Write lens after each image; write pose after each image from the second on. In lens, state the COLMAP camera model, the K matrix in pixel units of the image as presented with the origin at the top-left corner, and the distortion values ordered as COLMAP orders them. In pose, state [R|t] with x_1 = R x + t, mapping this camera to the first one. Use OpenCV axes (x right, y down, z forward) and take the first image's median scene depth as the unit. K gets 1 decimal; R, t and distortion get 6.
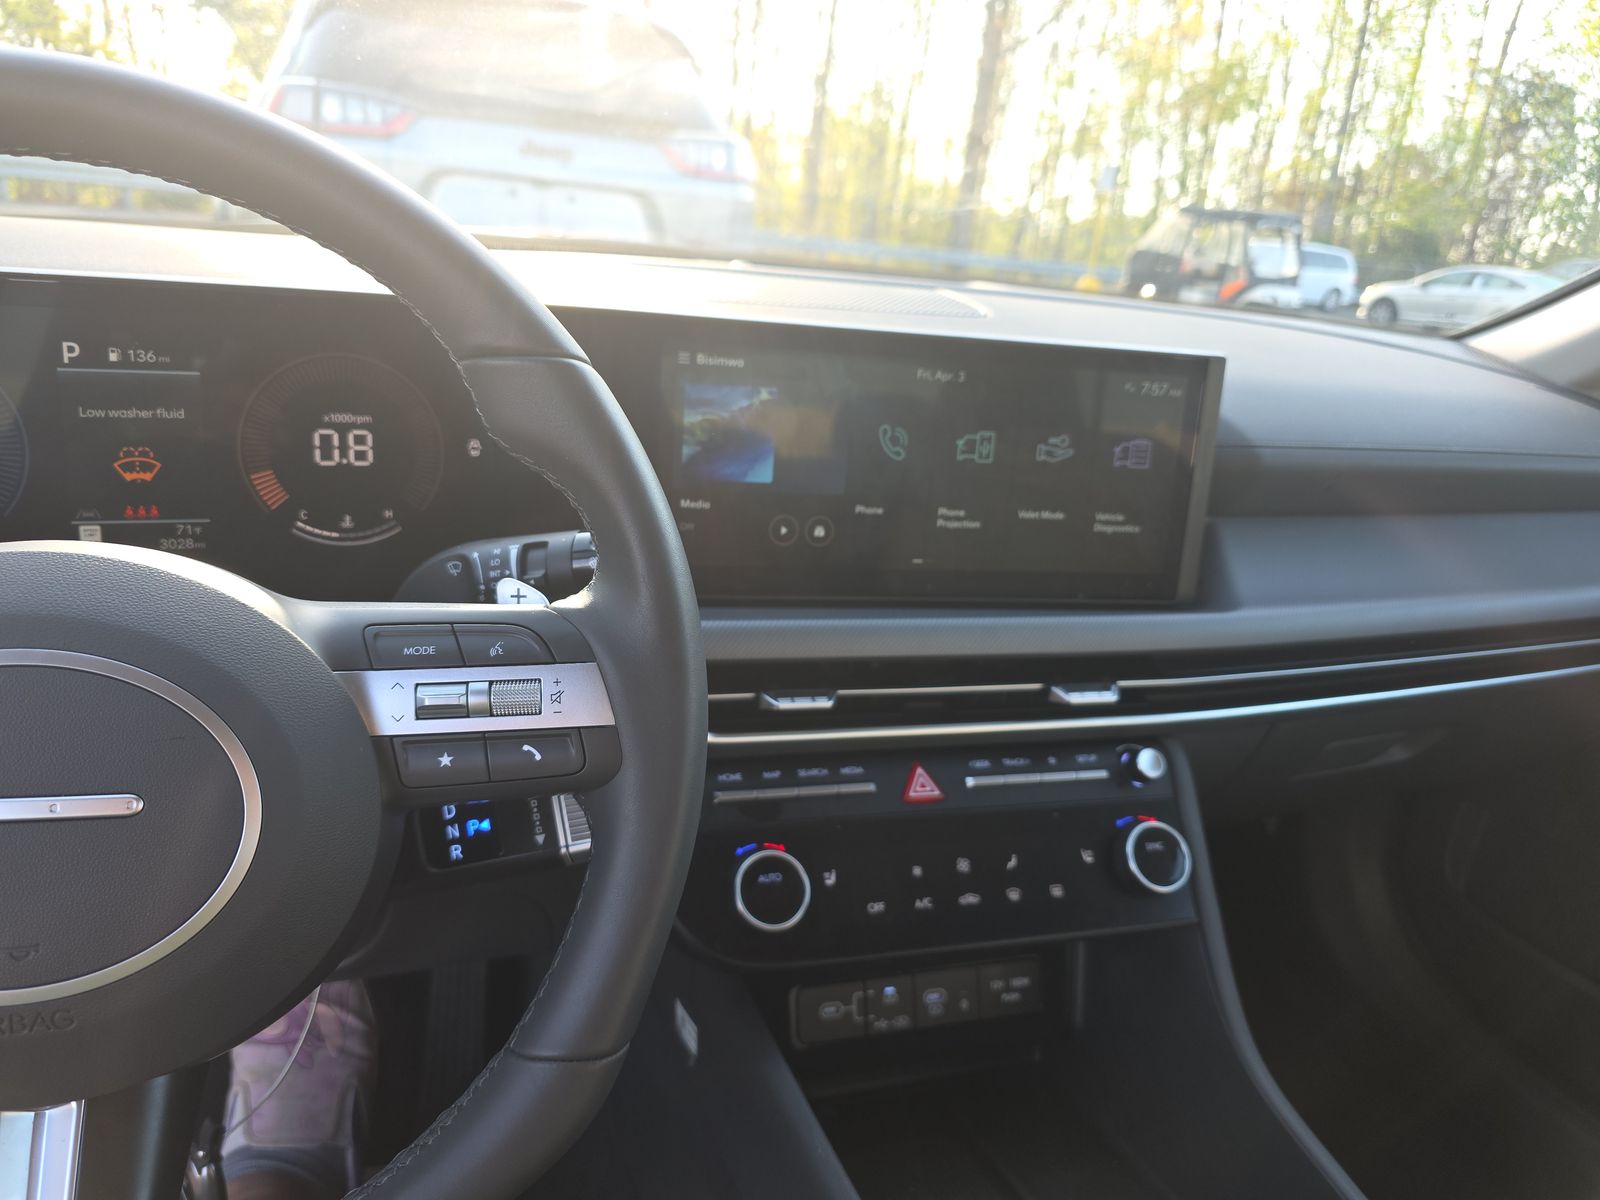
lens RADIAL K [[1081.0, 0, 809.7], [0, 1081.0, 610.7], [0, 0, 1]] dist [0.005604, -0.043588]
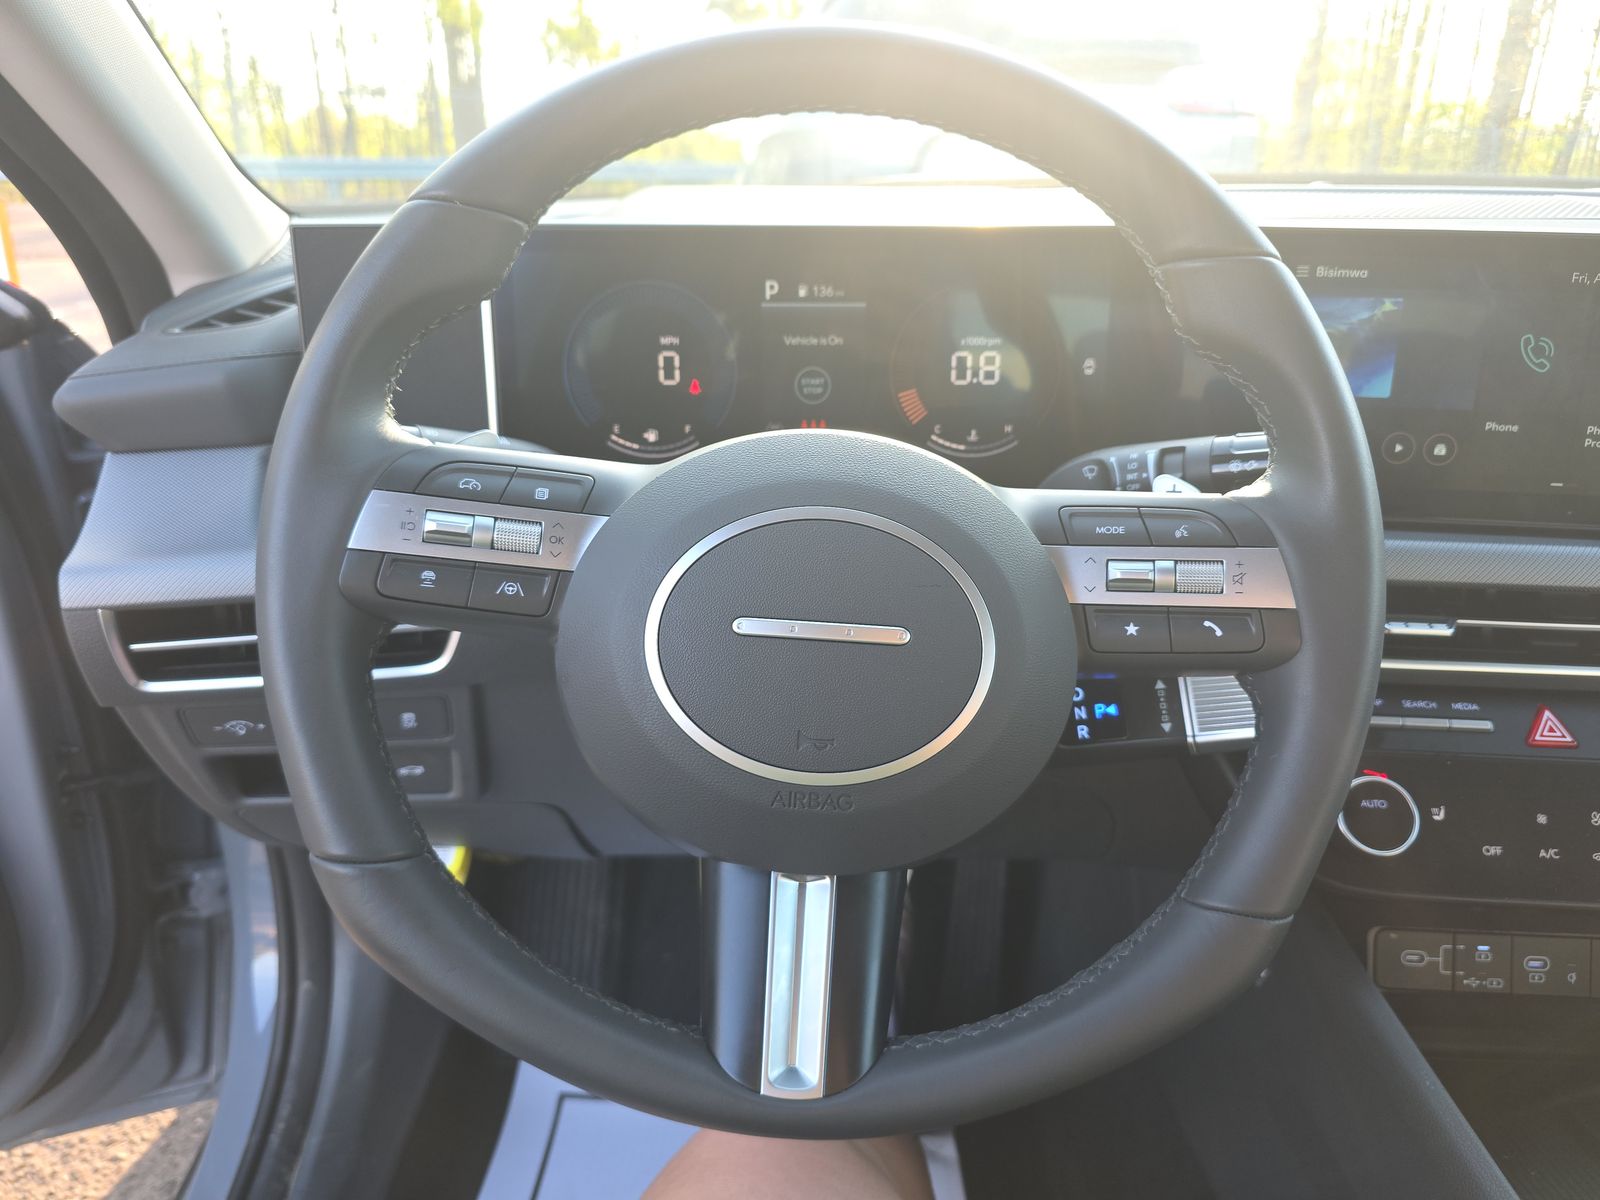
lens RADIAL K [[1077.7, 0, 800.0], [0, 1077.7, 600.0], [0, 0, 1]] dist [0.007218, -0.042747]
pose [[0.915472, 0.054671, -0.398650, -0.157621], [-0.044763, 0.998414, 0.034129, 0.064427], [0.399884, -0.013400, 0.916468, -0.104389]]
